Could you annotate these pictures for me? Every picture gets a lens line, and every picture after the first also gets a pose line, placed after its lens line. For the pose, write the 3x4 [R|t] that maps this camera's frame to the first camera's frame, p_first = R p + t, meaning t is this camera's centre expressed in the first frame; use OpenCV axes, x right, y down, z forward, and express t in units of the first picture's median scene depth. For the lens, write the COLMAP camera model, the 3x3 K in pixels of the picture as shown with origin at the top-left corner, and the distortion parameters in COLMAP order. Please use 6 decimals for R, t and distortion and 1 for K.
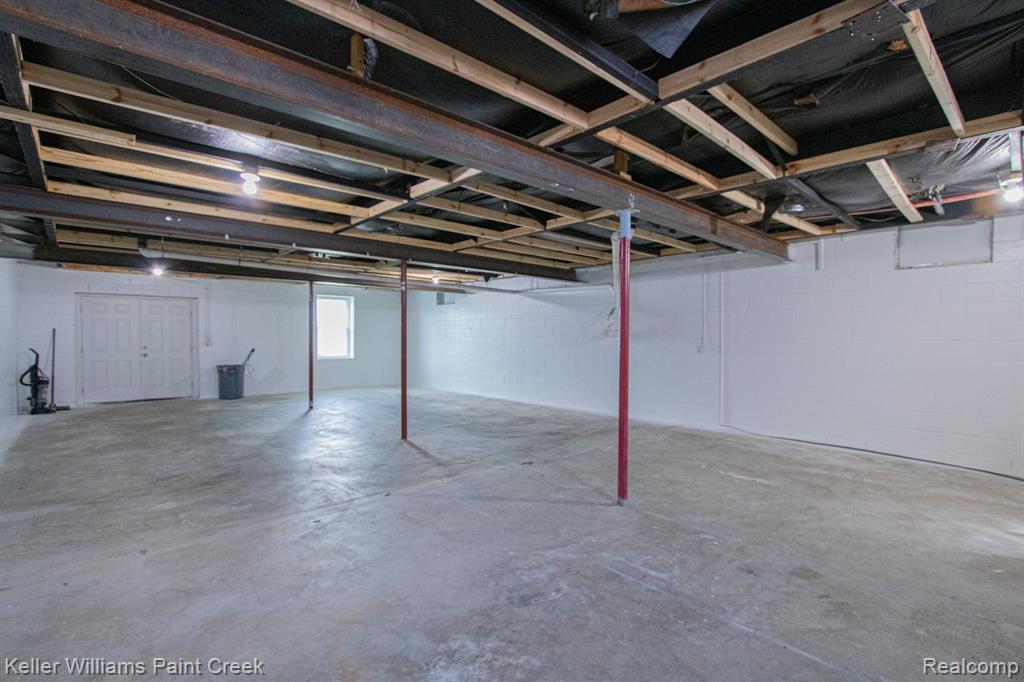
lens RADIAL K [[479.8, 0, 517.4], [0, 479.8, 351.5], [0, 0, 1]] dist [-0.014430, 0.000895]
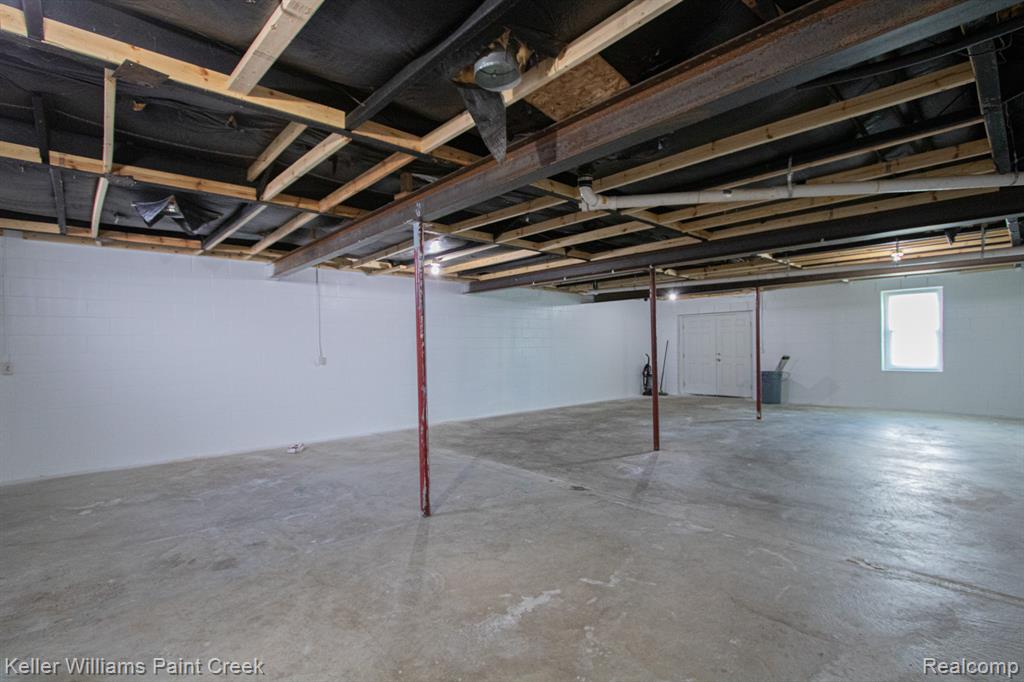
lens RADIAL K [[479.8, 0, 517.4], [0, 479.8, 351.5], [0, 0, 1]] dist [-0.014430, 0.000895]
pose [[-0.002876, 0.003894, -0.999988, 1.120843], [-0.015787, 0.999868, 0.003939, -0.025472], [0.999871, 0.015799, -0.002814, 1.101688]]
